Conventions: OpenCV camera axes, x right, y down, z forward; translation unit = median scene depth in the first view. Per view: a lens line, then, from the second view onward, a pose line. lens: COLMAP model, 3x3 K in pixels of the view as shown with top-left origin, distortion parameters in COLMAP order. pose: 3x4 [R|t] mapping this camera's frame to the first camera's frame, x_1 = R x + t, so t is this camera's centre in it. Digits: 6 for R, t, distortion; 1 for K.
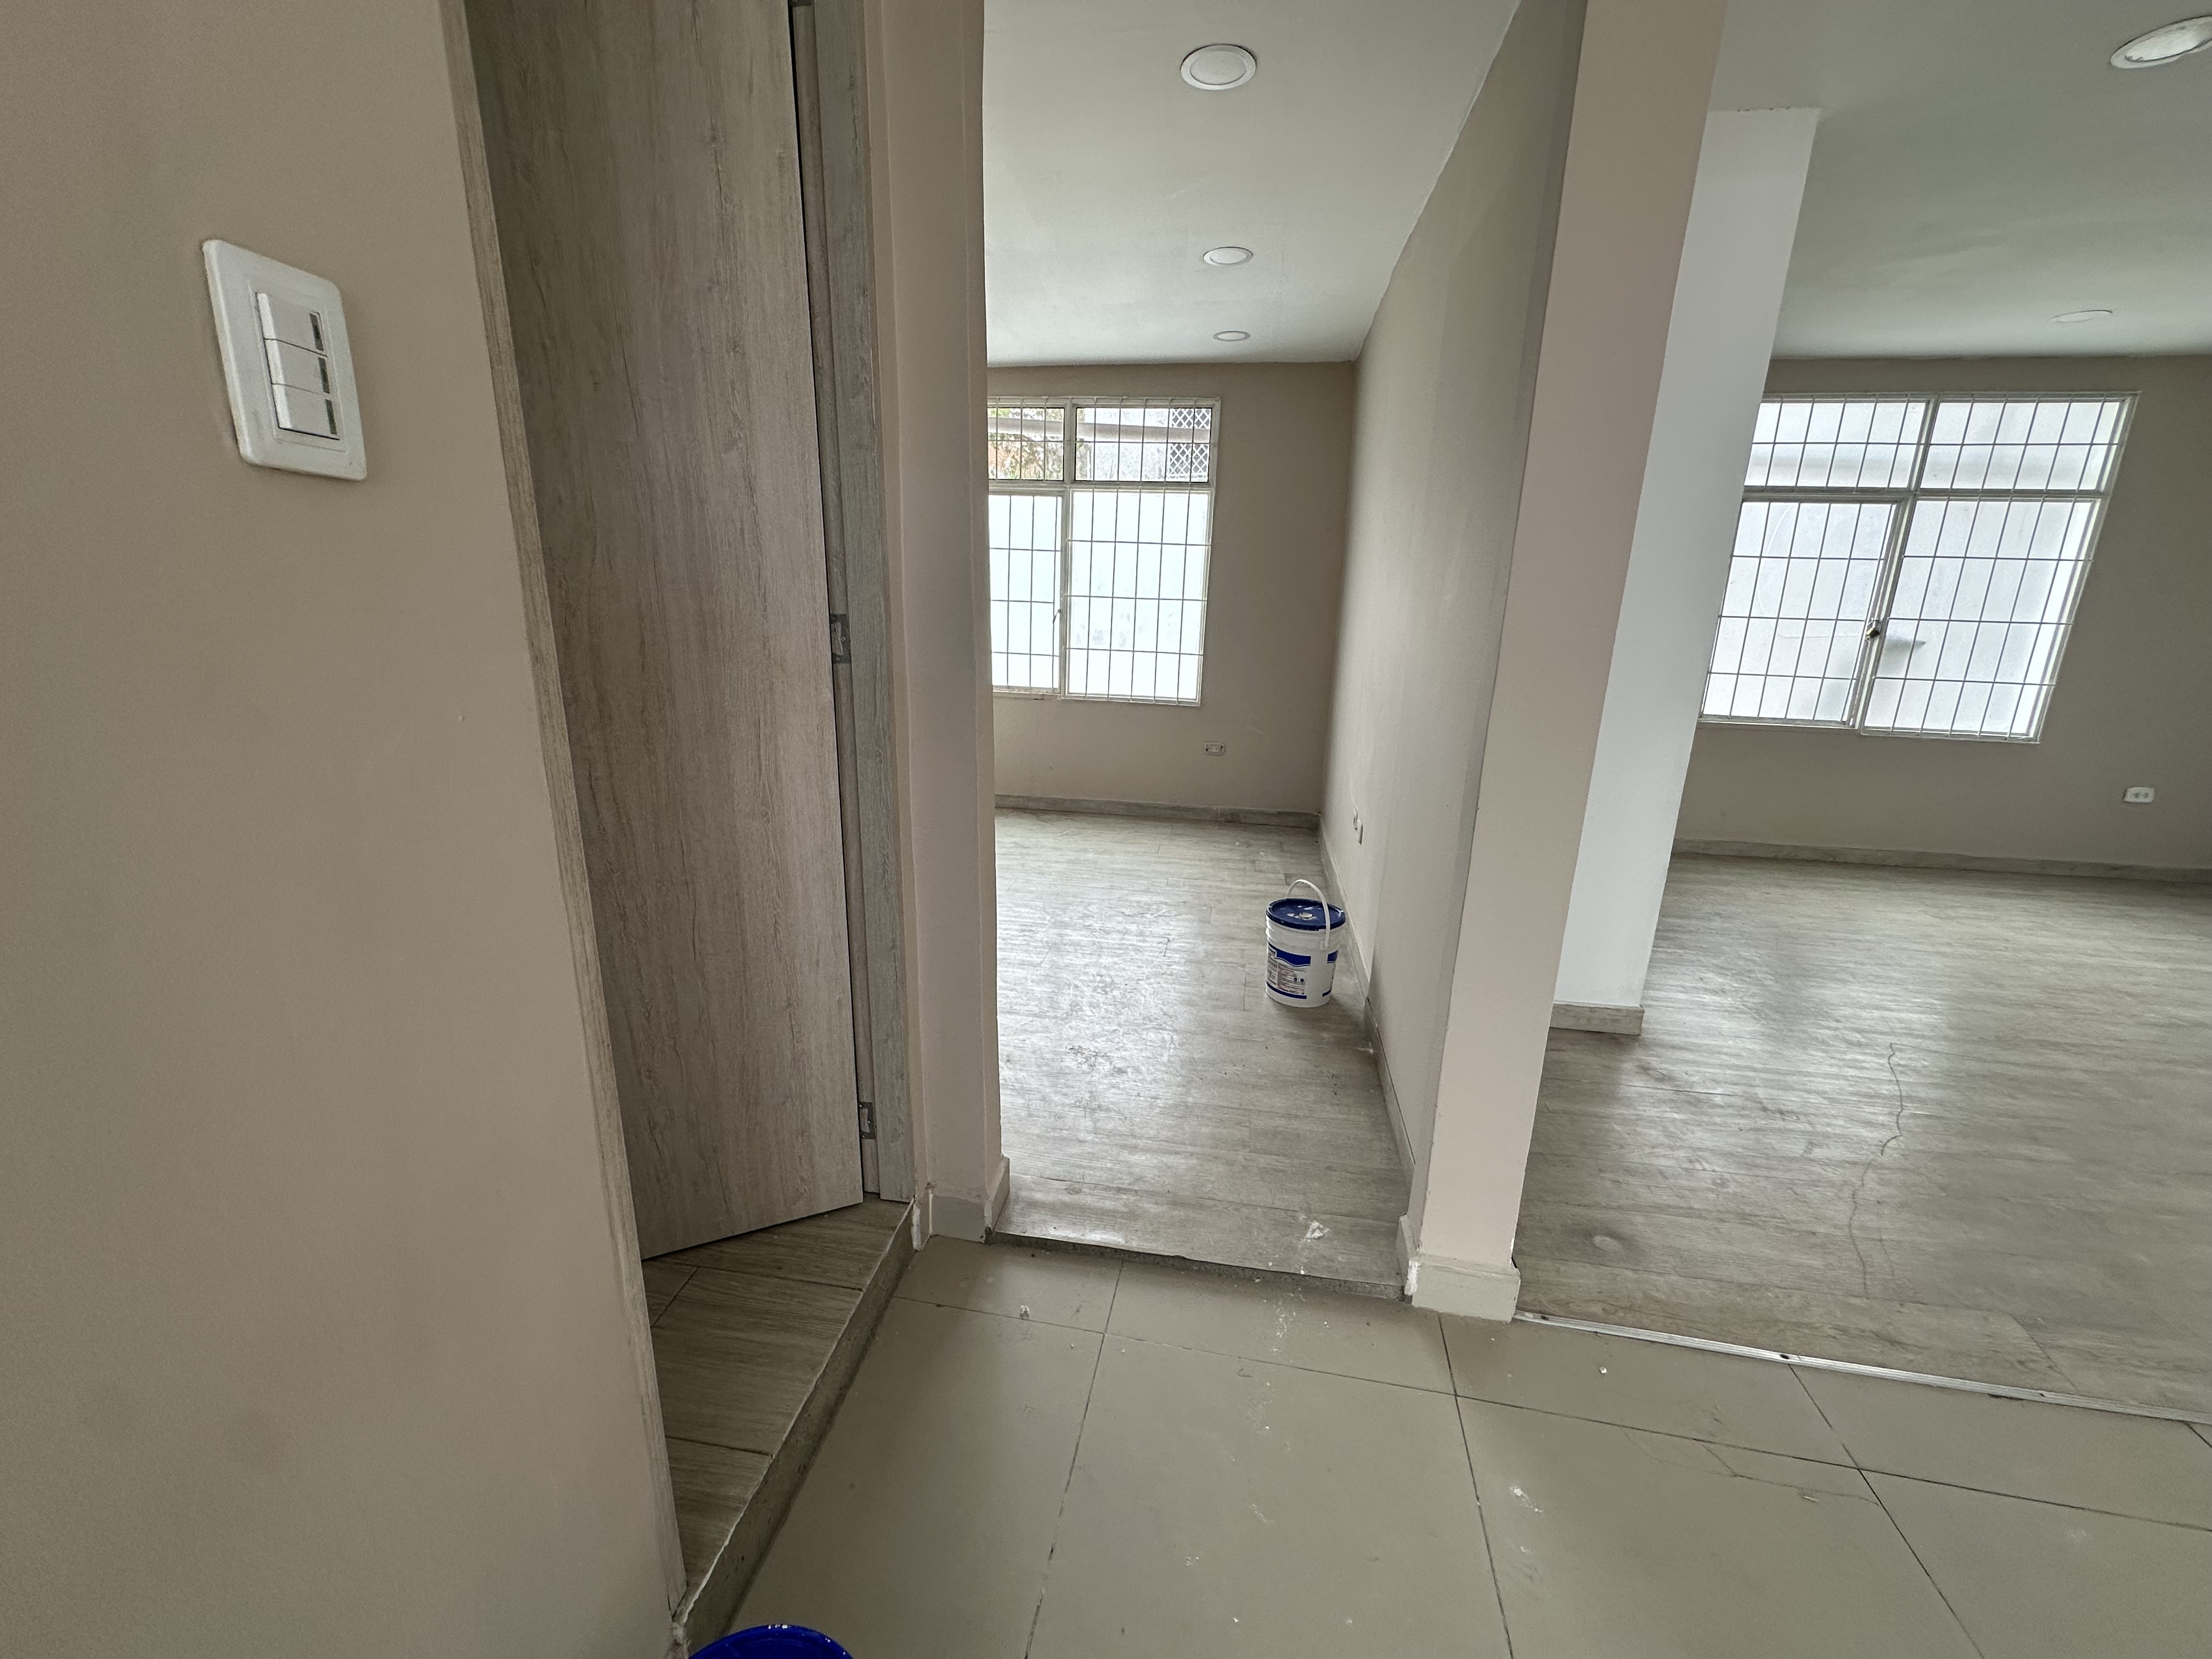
lens RADIAL K [[883.5, 0, 1104.9], [0, 883.5, 827.0], [0, 0, 1]] dist [-0.003118, 0.000697]
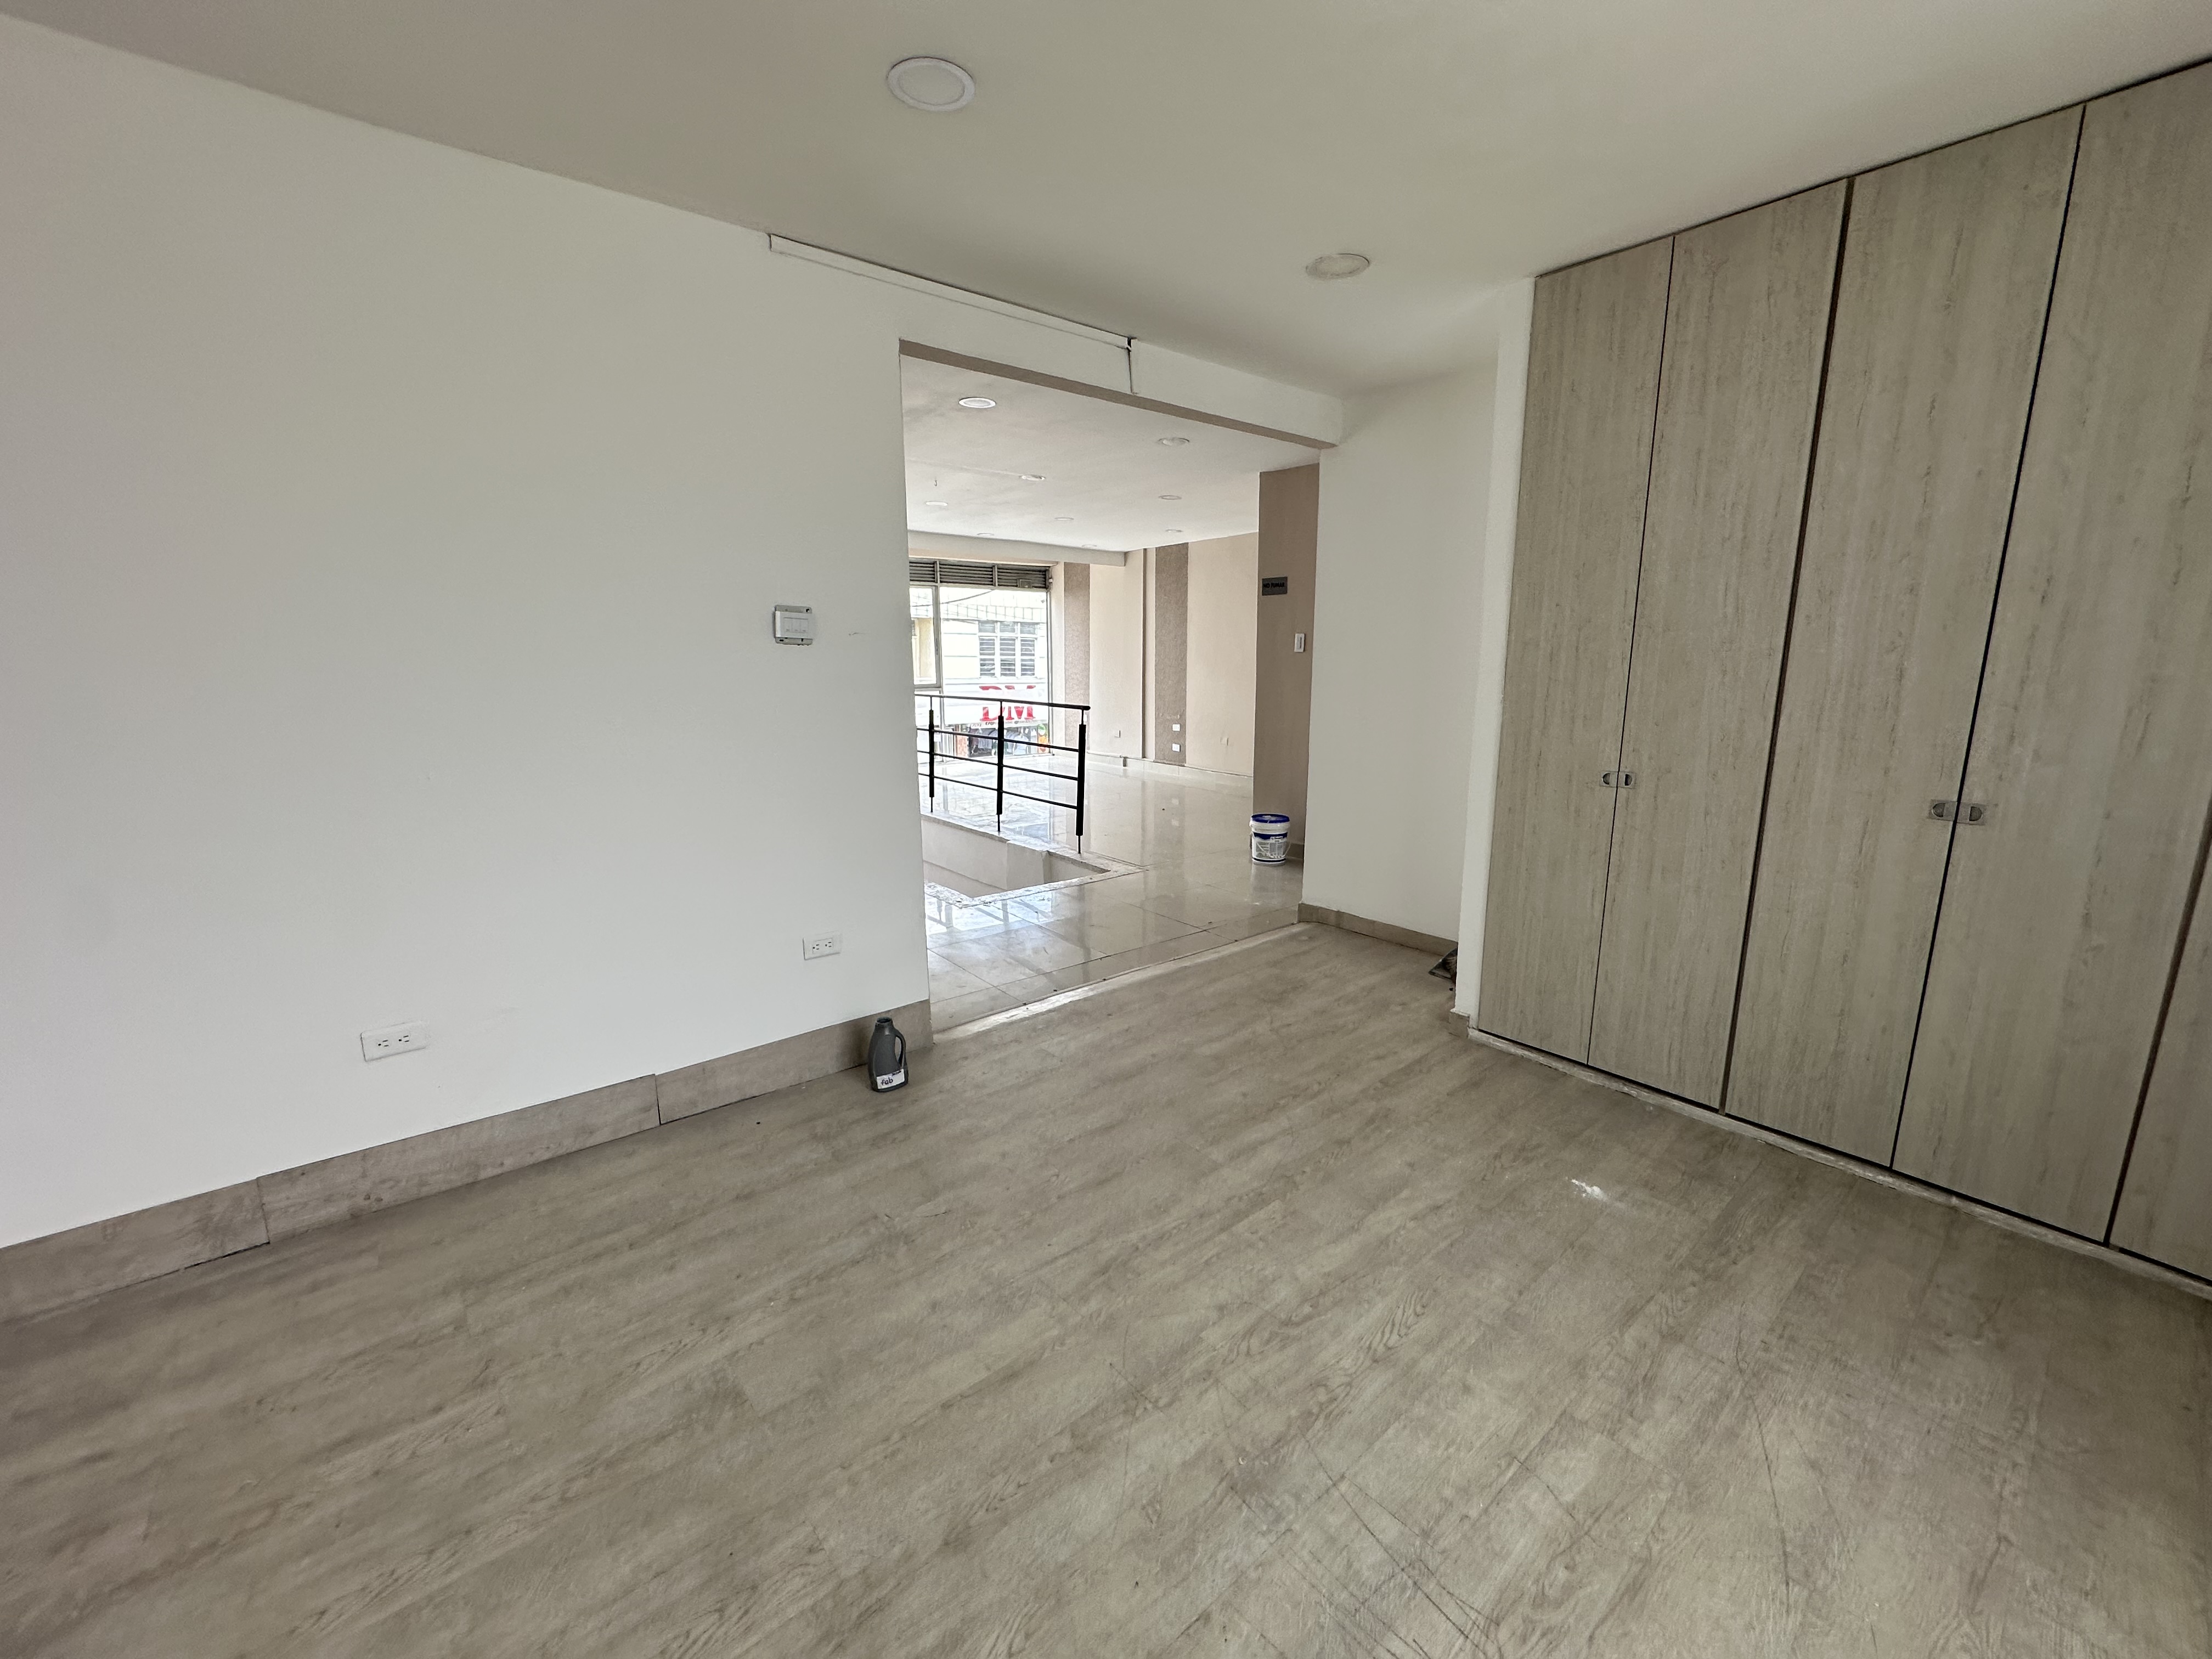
lens RADIAL K [[883.5, 0, 1105.1], [0, 883.5, 824.3], [0, 0, 1]] dist [-0.003118, 0.000697]
pose [[-0.663972, 0.118988, -0.738229, 1.066874], [-0.206597, 0.919637, 0.334043, -0.190820], [0.718650, 0.374311, -0.586031, 0.773255]]
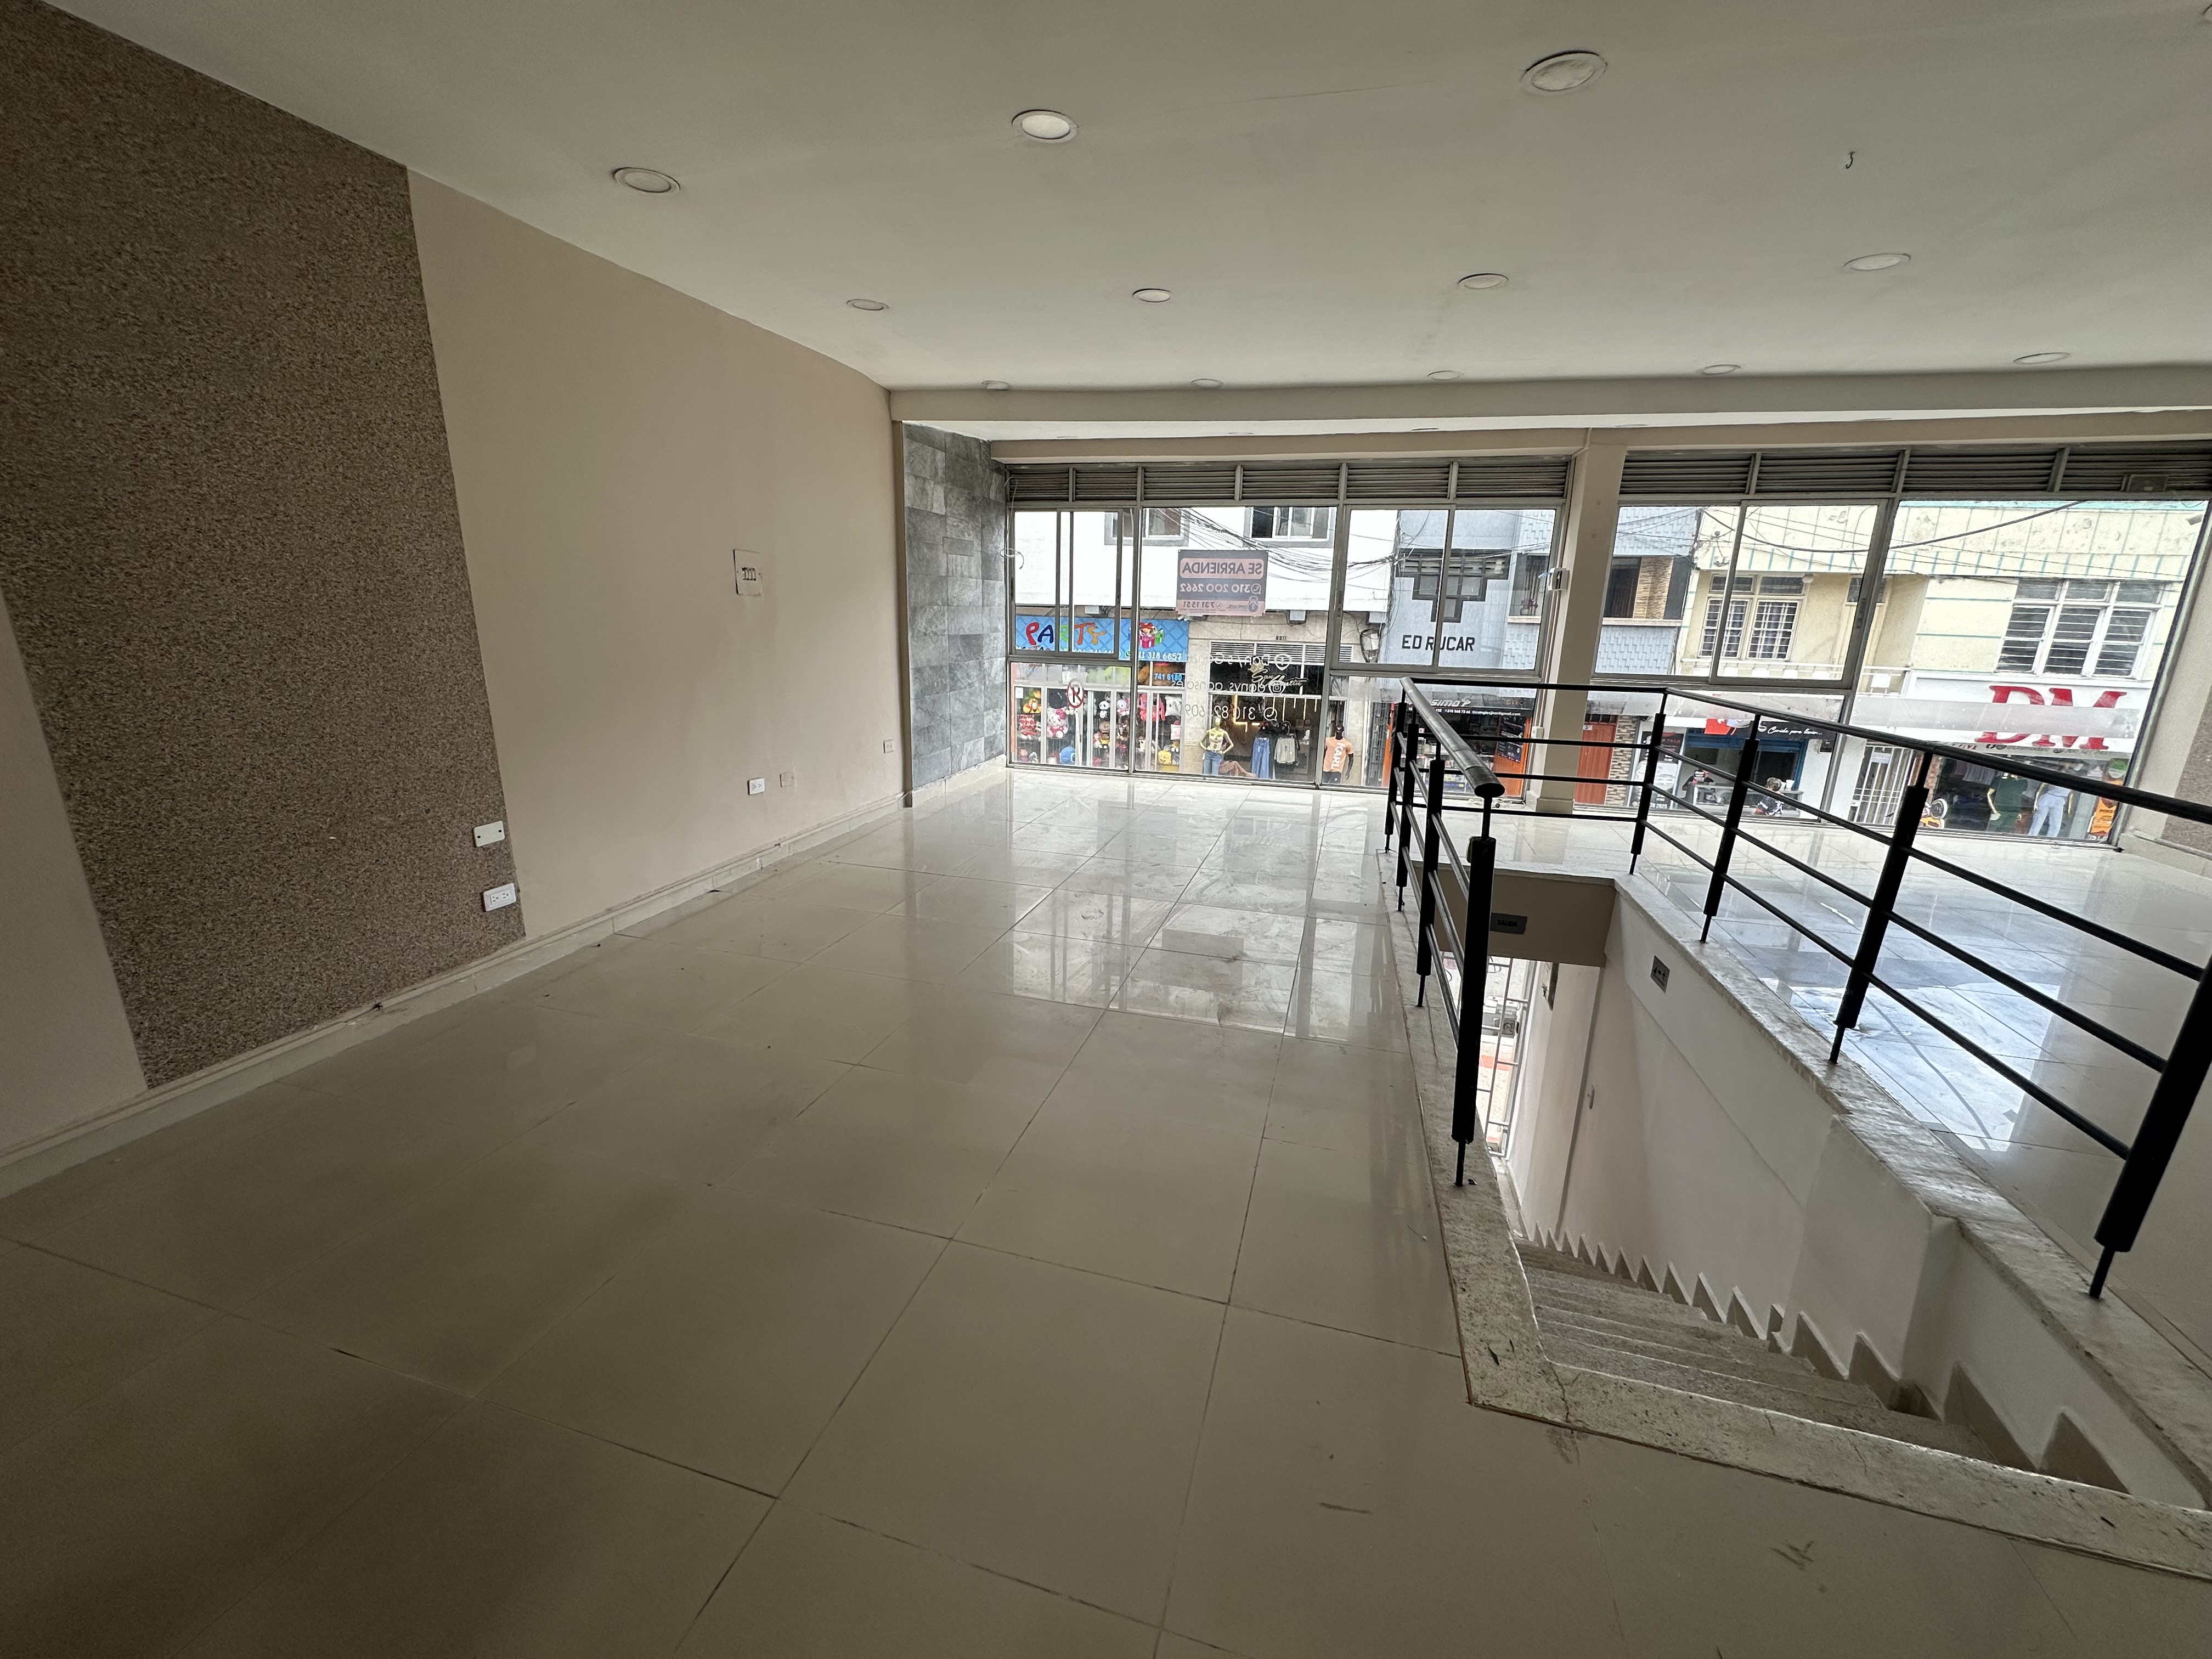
lens RADIAL K [[883.5, 0, 1105.4], [0, 883.5, 825.0], [0, 0, 1]] dist [-0.003118, 0.000697]
pose [[-0.994445, -0.069174, 0.079330, 0.524468], [-0.022925, 0.877962, 0.478182, -0.062039], [-0.102726, 0.473707, -0.874671, 0.256773]]
